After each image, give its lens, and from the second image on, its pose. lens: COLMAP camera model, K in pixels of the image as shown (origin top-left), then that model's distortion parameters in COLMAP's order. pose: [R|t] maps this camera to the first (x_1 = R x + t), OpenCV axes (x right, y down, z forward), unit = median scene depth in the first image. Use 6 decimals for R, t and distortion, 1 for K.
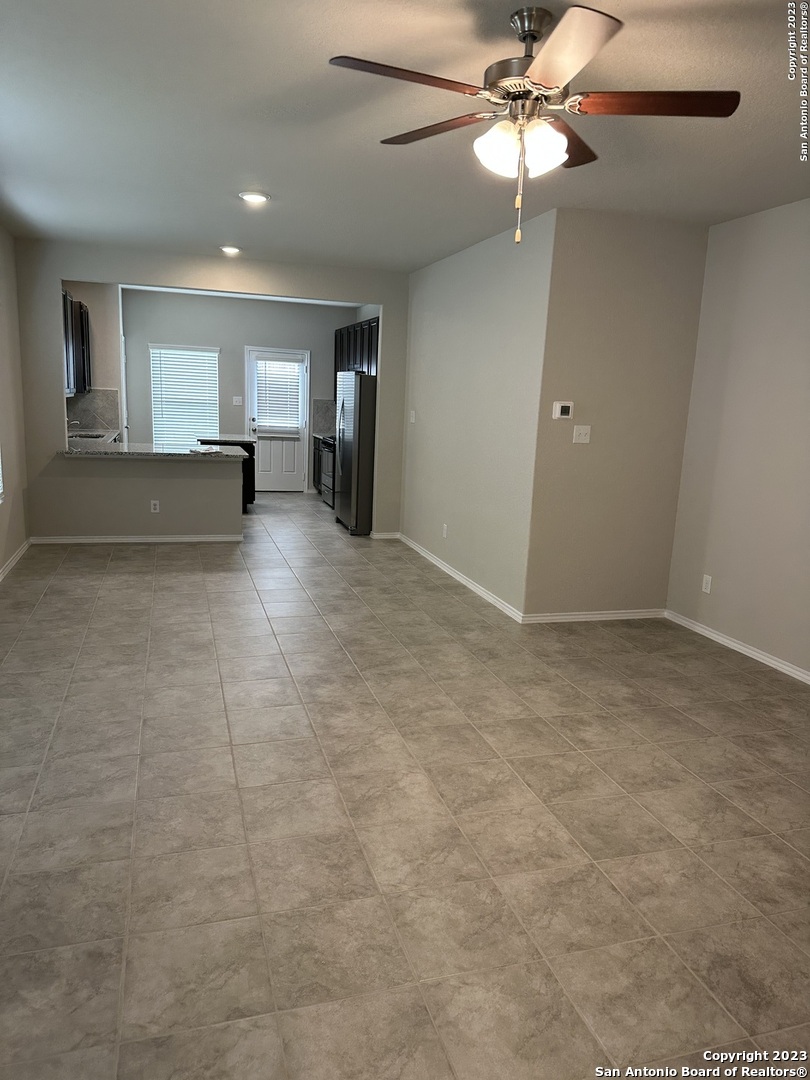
lens RADIAL K [[763.9, 0, 414.2], [0, 763.9, 539.8], [0, 0, 1]] dist [-0.027855, -0.003423]
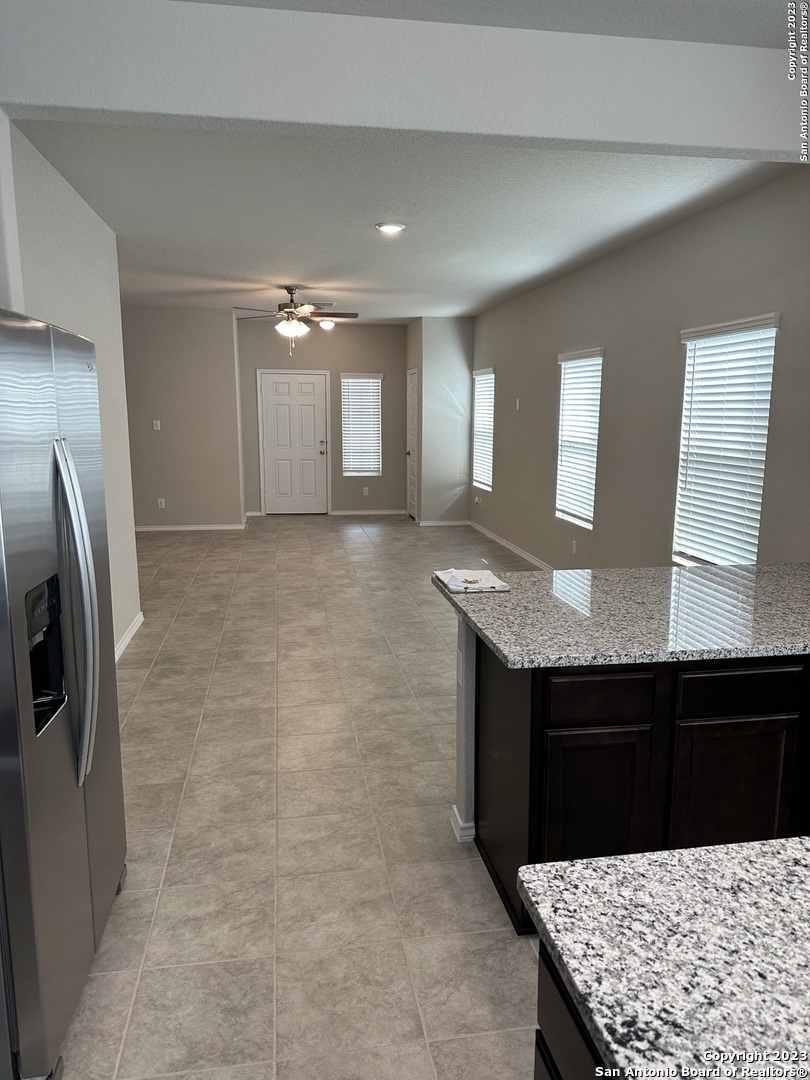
lens RADIAL K [[763.9, 0, 406.1], [0, 763.9, 538.9], [0, 0, 1]] dist [-0.027855, -0.003423]
pose [[-0.989217, -0.061437, 0.132947, -0.289441], [-0.009993, 0.933958, 0.357244, -0.308304], [-0.146115, 0.352063, -0.924501, 1.553409]]
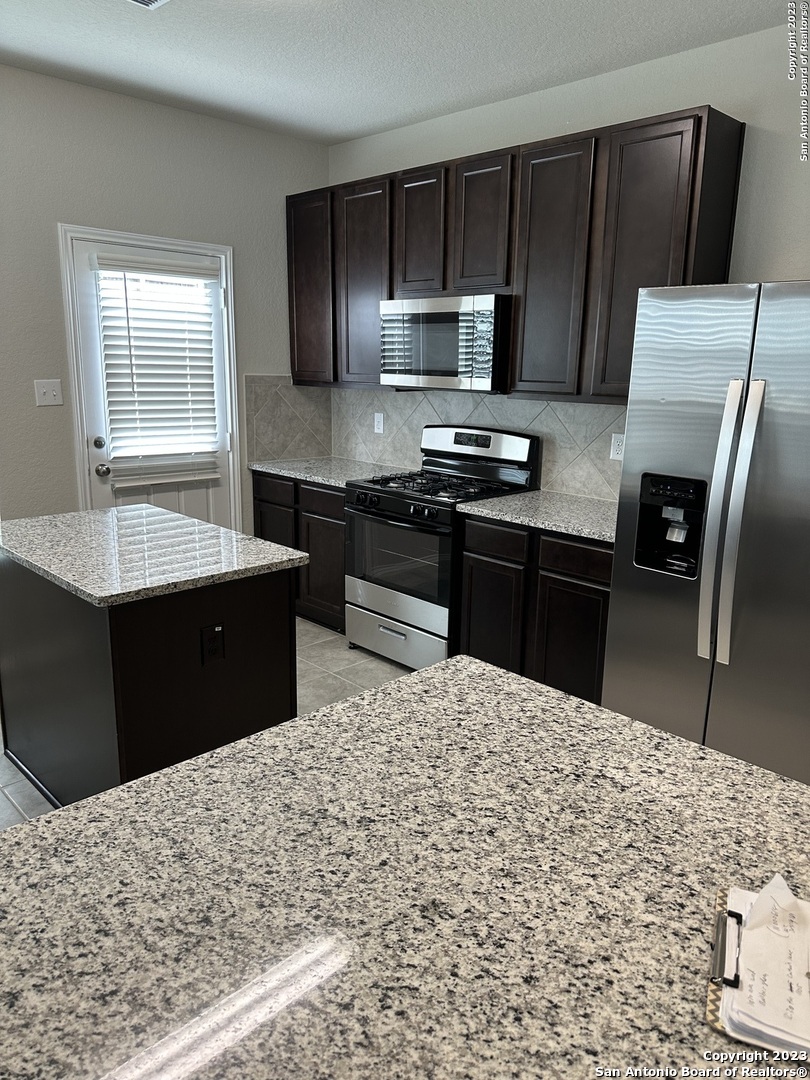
lens RADIAL K [[763.9, 0, 404.3], [0, 763.9, 541.5], [0, 0, 1]] dist [-0.027855, -0.003423]
pose [[0.895075, -0.131481, 0.426091, -0.411335], [0.105851, 0.990878, 0.083402, -0.217857], [-0.433170, -0.029548, 0.900828, 1.071770]]
